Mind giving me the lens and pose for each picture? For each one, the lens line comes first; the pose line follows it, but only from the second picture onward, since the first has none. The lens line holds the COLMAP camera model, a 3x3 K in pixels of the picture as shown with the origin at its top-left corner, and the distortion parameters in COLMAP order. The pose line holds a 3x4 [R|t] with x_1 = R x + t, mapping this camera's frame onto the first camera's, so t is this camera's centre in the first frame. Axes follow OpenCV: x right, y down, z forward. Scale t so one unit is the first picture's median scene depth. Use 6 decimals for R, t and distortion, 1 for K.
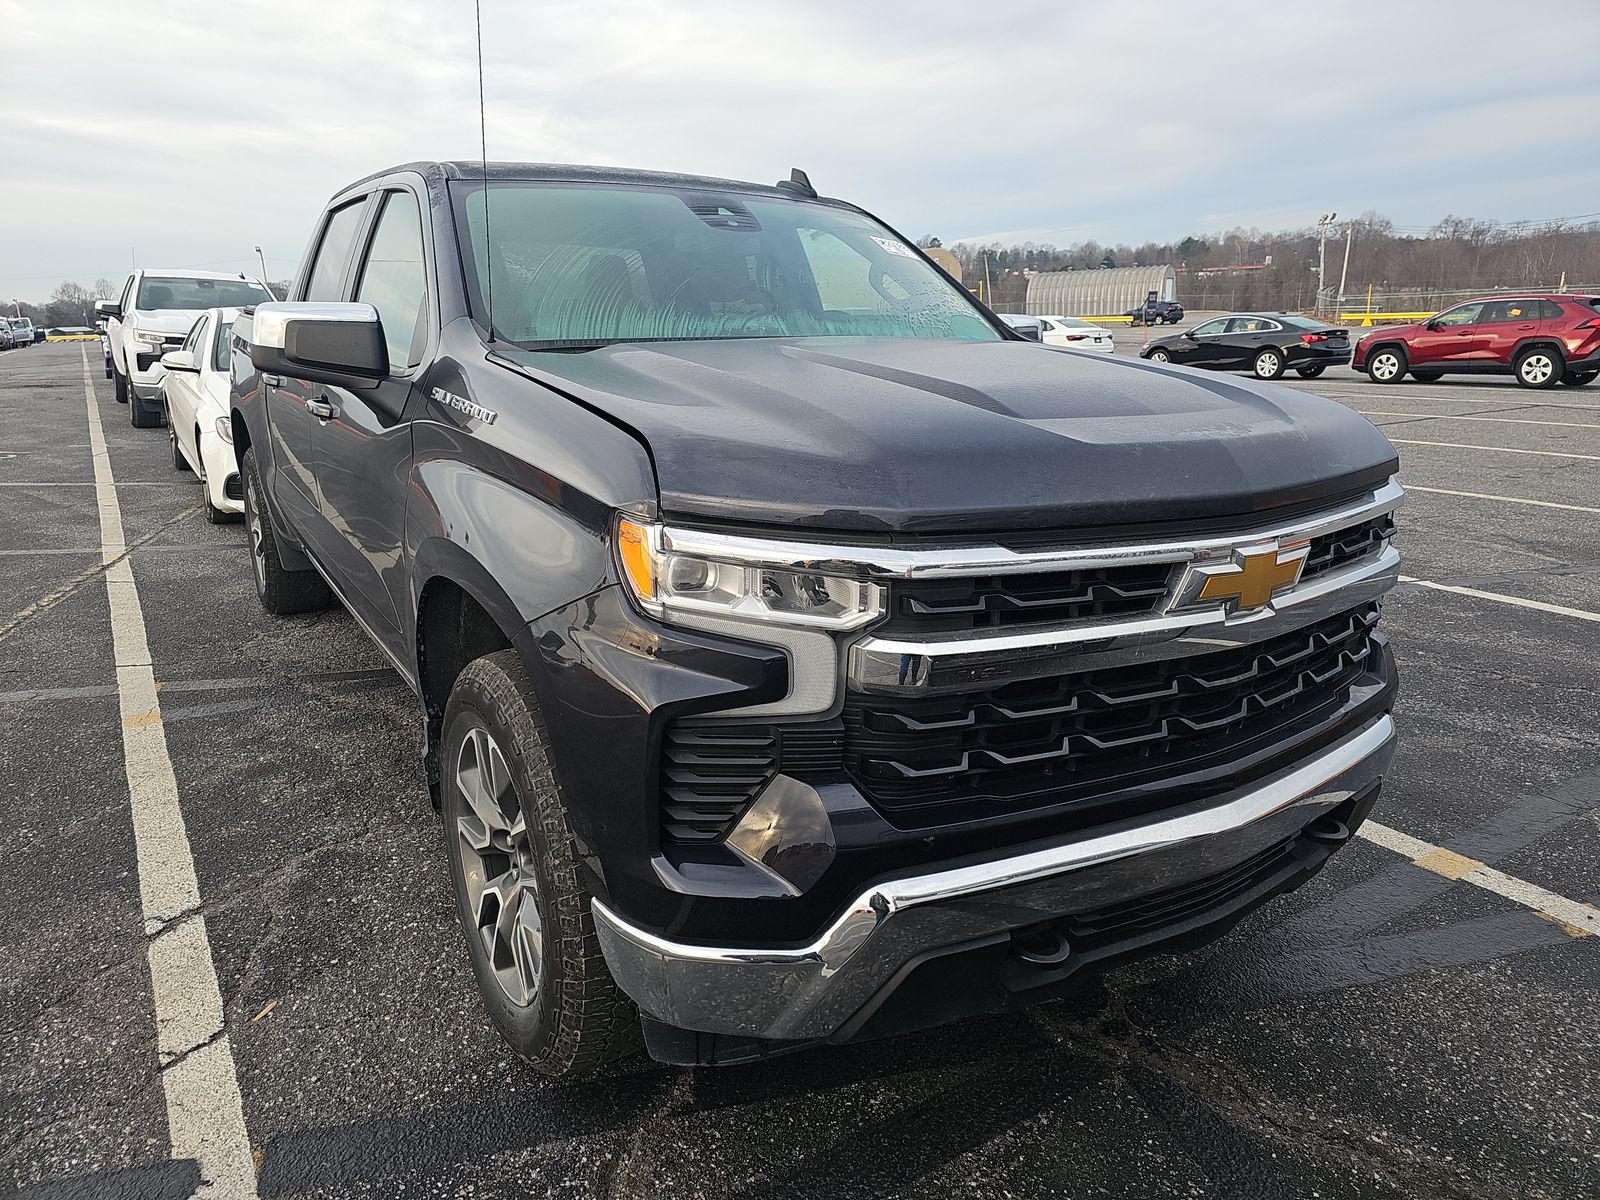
lens RADIAL K [[1059.0, 0, 802.4], [0, 1059.0, 614.2], [0, 0, 1]] dist [0.065300, -0.061085]
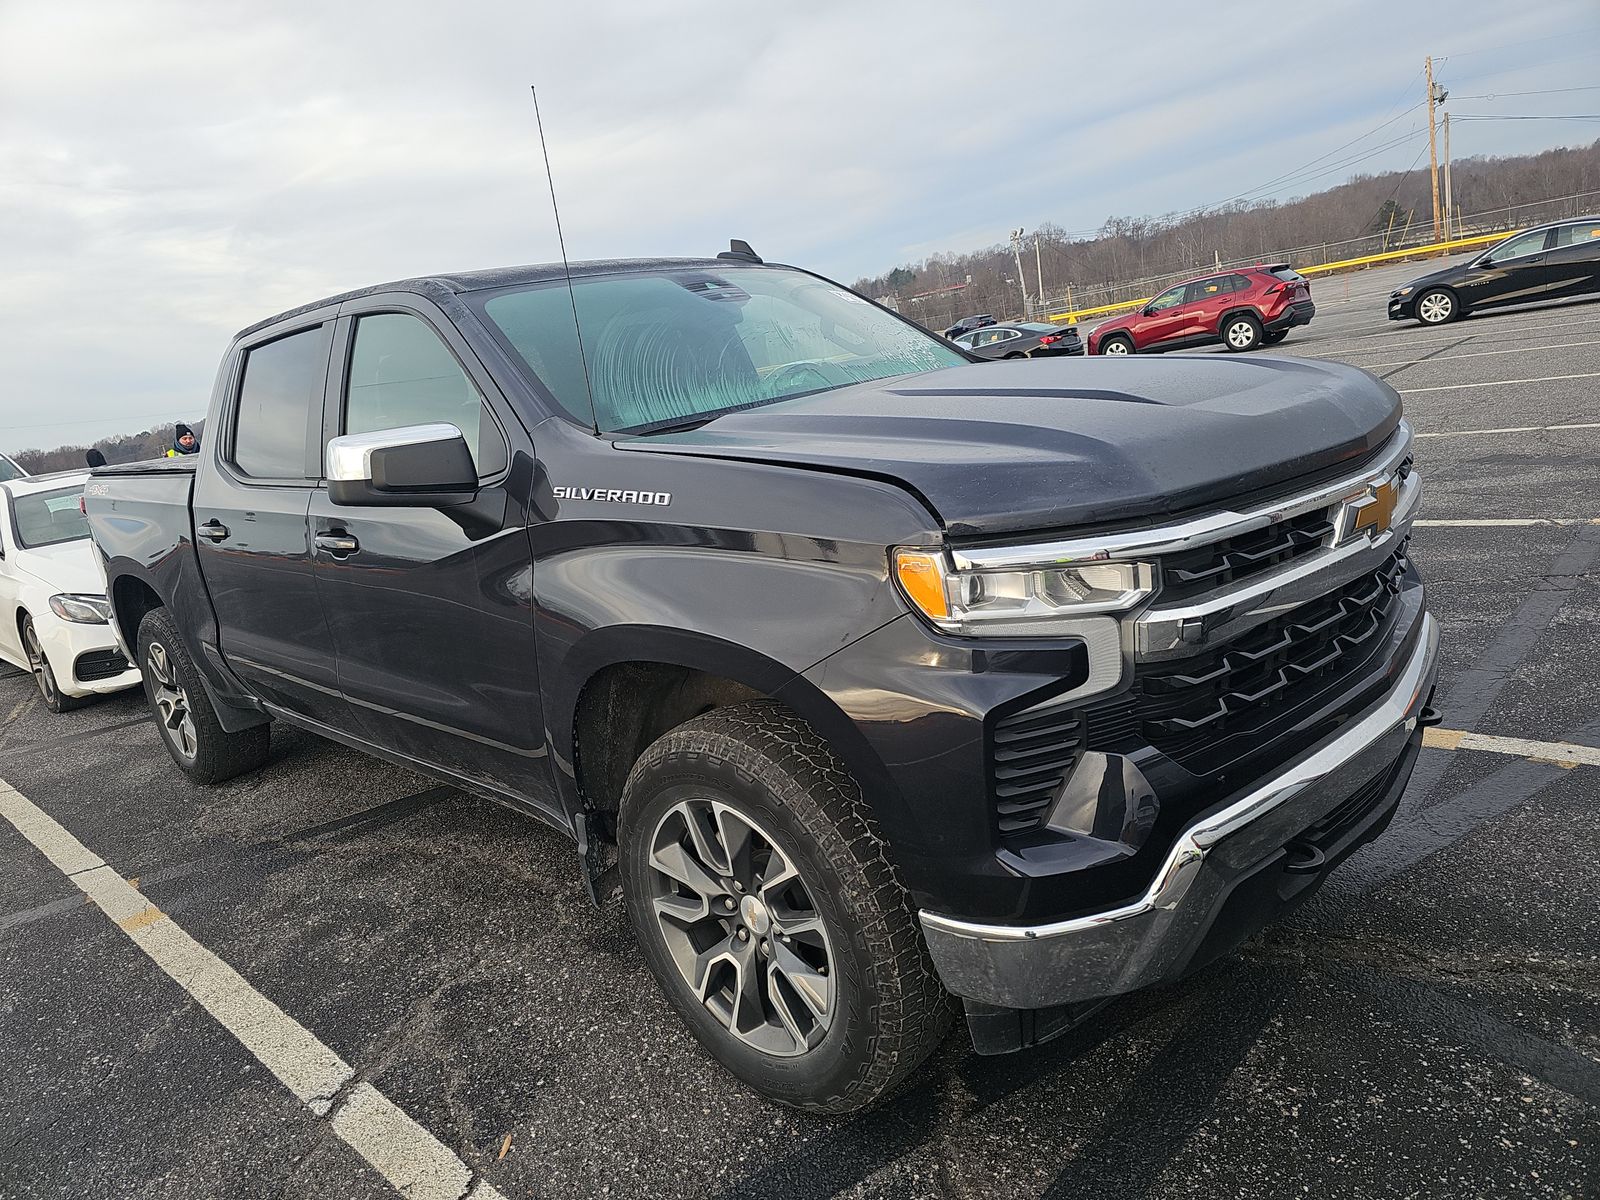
lens RADIAL K [[1059.0, 0, 802.4], [0, 1059.0, 614.2], [0, 0, 1]] dist [0.065300, -0.061085]
pose [[0.960167, -0.202802, 0.192225, -0.299736], [0.212786, 0.976555, -0.032581, -0.008999], [-0.181111, 0.072186, 0.980810, -0.026591]]
